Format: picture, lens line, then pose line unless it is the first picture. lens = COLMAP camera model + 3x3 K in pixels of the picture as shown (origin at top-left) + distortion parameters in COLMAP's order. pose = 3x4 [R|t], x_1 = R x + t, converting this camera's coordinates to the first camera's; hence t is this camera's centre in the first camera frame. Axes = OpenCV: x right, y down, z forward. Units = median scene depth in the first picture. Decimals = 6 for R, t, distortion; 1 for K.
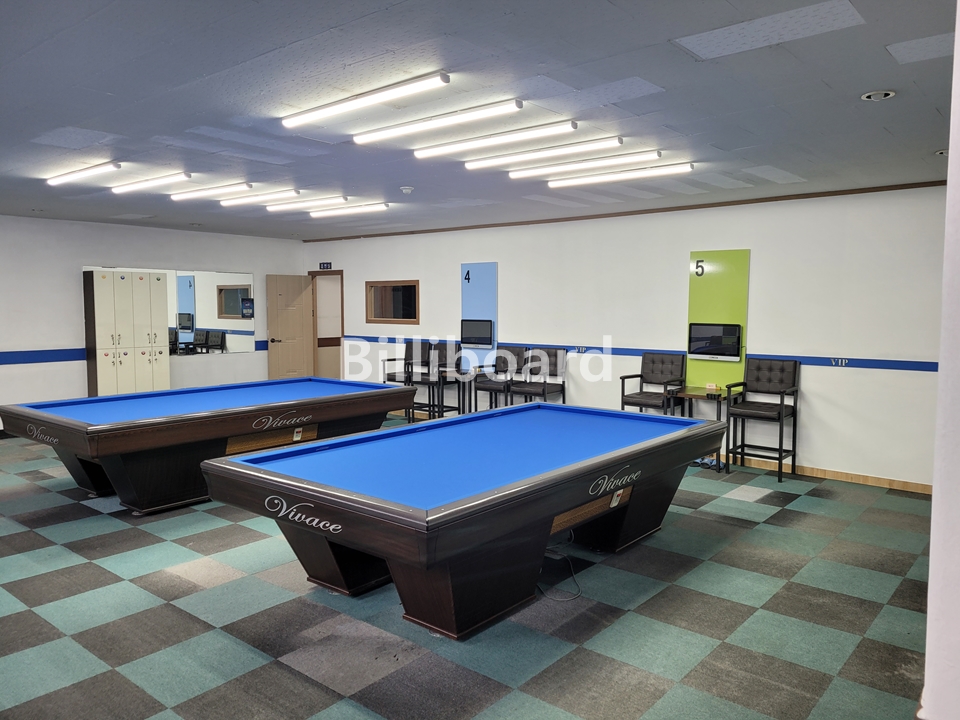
lens RADIAL K [[721.3, 0, 480.0], [0, 721.3, 360.0], [0, 0, 1]] dist [0.041758, -0.002507]
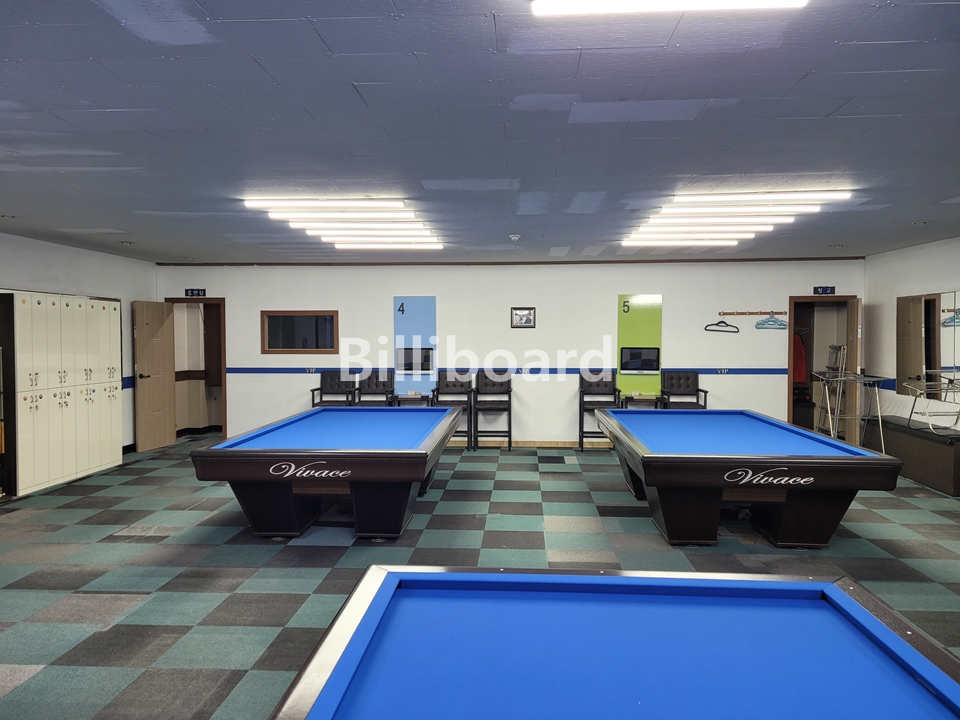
lens RADIAL K [[724.8, 0, 480.0], [0, 724.8, 360.0], [0, 0, 1]] dist [0.040977, -0.003873]
pose [[0.801335, -0.024041, 0.597732, -0.693440], [0.048903, 0.998480, -0.025402, -0.005615], [-0.596214, 0.049586, 0.801293, 0.071551]]
